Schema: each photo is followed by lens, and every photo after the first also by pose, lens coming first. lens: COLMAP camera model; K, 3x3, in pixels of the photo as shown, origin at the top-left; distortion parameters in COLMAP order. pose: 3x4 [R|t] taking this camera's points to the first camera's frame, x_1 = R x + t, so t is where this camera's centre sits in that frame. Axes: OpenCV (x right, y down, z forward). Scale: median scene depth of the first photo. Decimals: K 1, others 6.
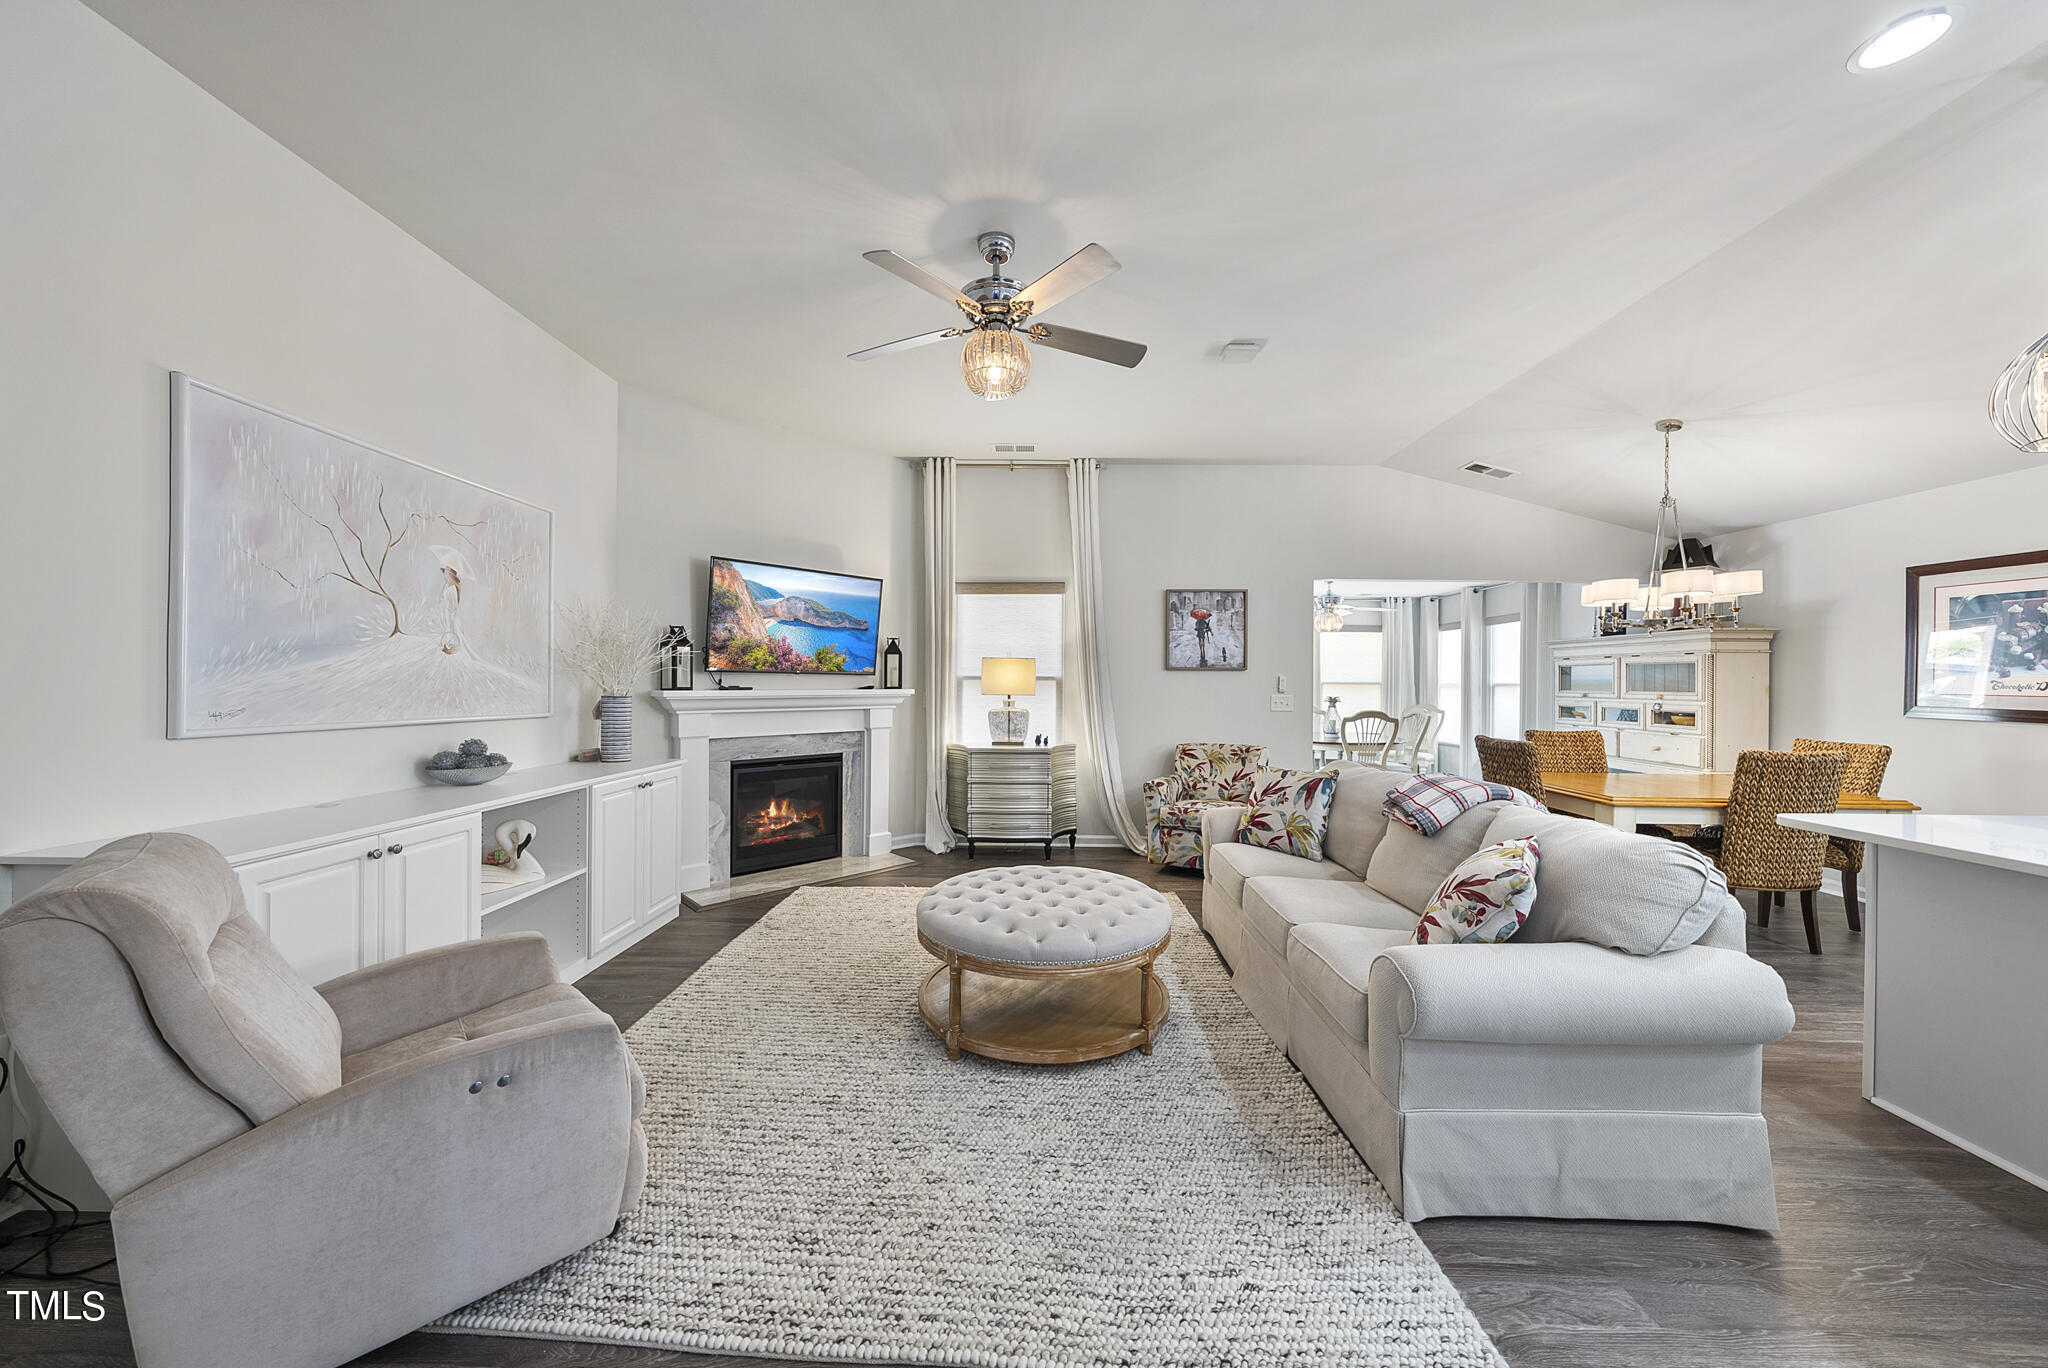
lens RADIAL K [[709.6, 0, 1022.7], [0, 709.6, 679.6], [0, 0, 1]] dist [-0.001080, 0.000227]
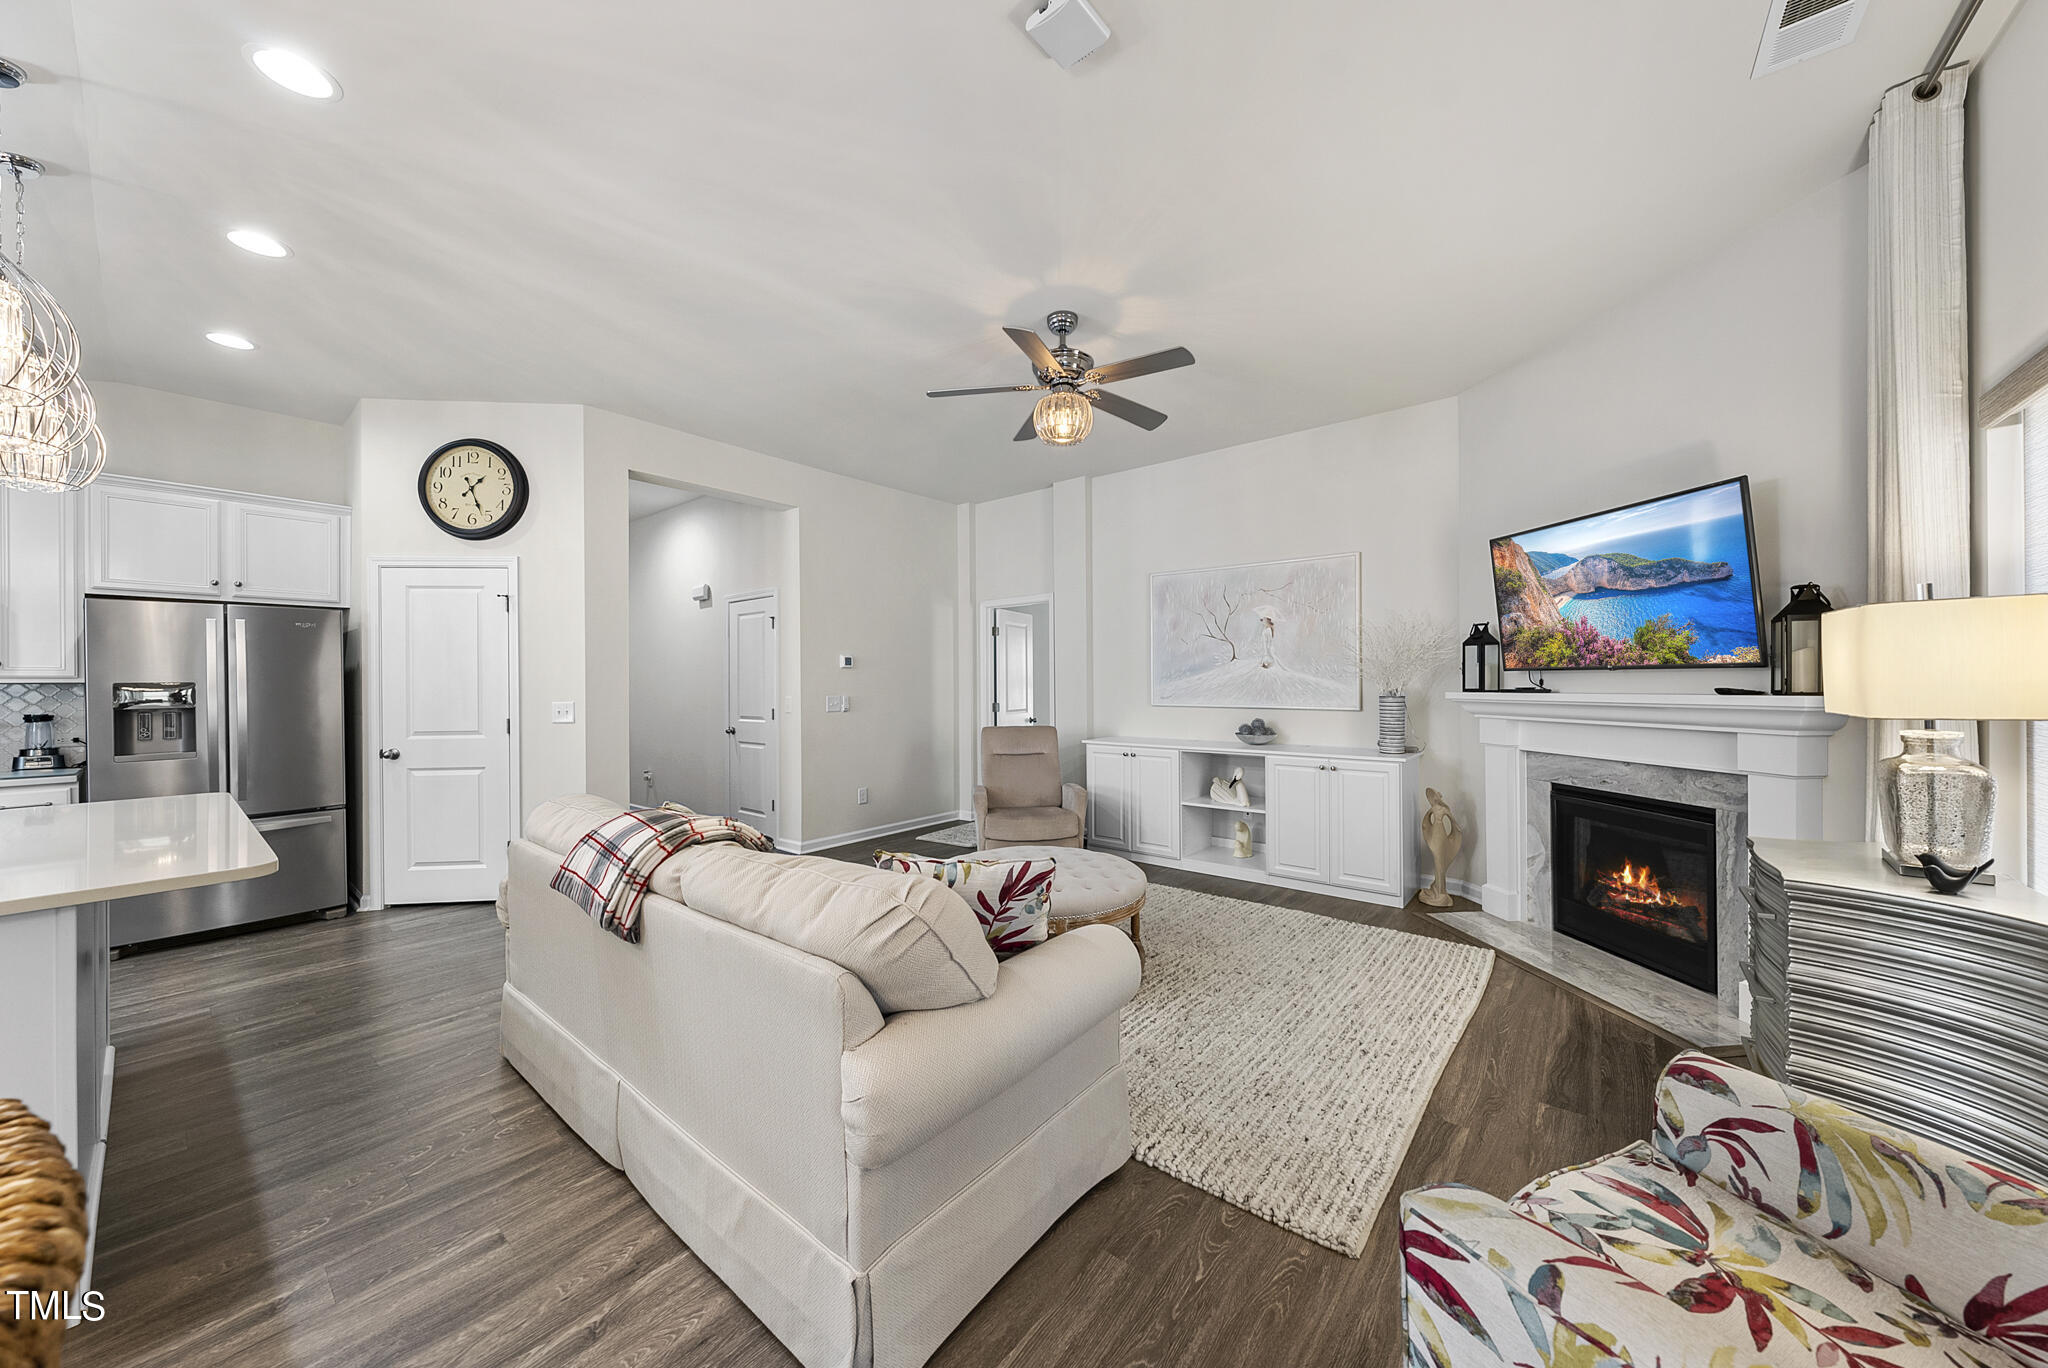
lens RADIAL K [[709.6, 0, 1020.5], [0, 709.6, 687.7], [0, 0, 1]] dist [-0.001080, 0.000227]
pose [[-0.615310, 0.001449, -0.788284, 0.577291], [0.006857, 0.999970, -0.003514, 0.007916], [0.788256, -0.007568, -0.615301, 1.026315]]
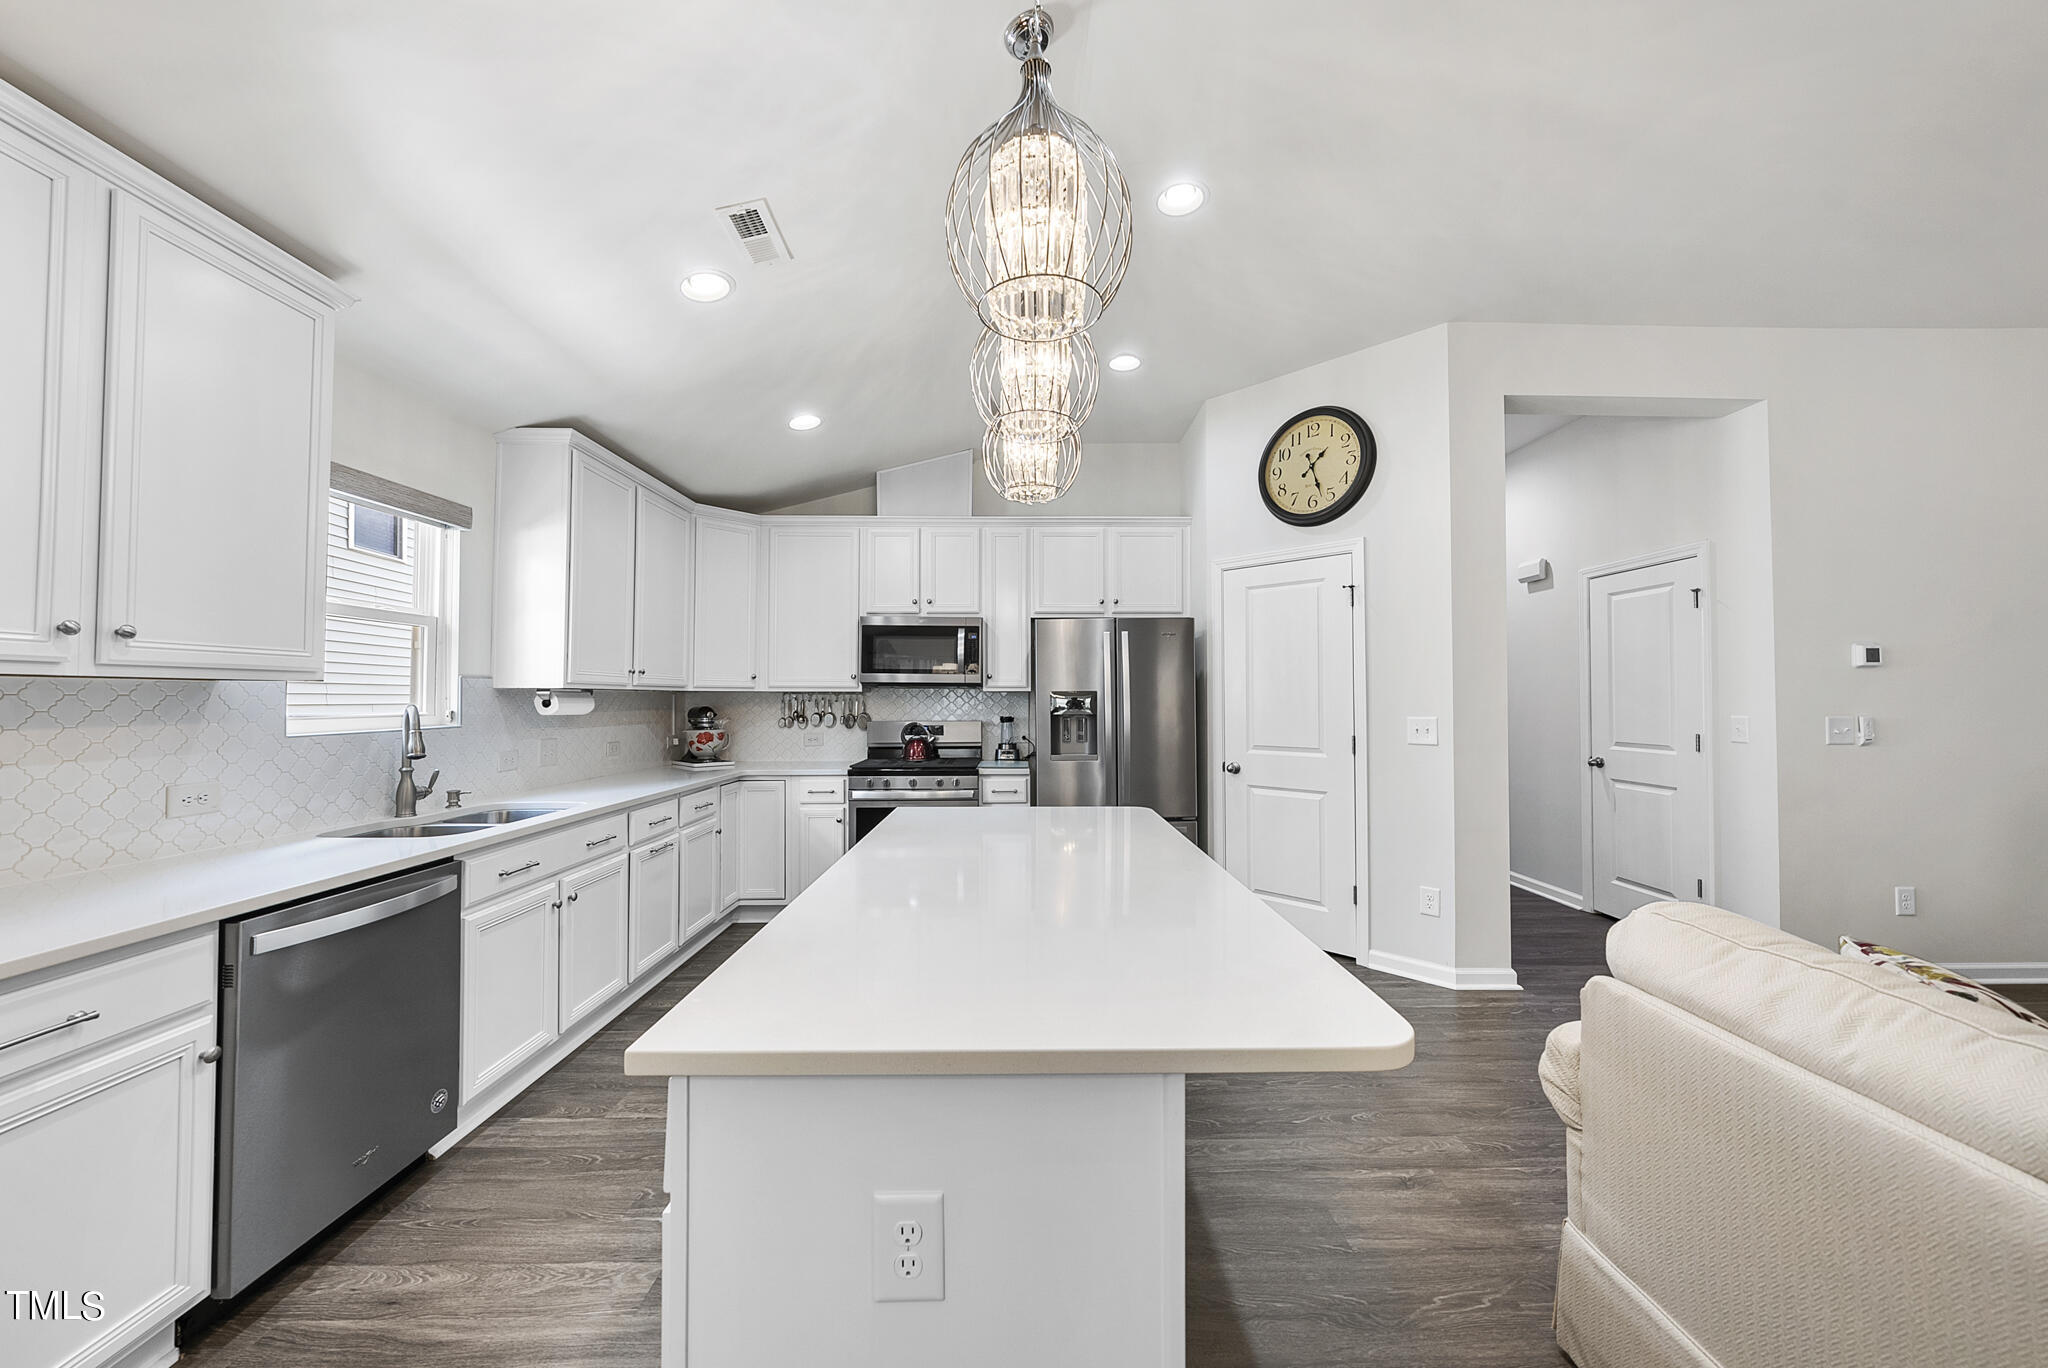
lens RADIAL K [[709.6, 0, 1020.2], [0, 709.6, 684.1], [0, 0, 1]] dist [-0.001080, 0.000227]
pose [[-0.999214, -0.008911, -0.038629, 0.643744], [-0.008023, 0.999702, -0.023073, 0.005713], [0.038823, -0.022745, -0.998987, 0.677178]]
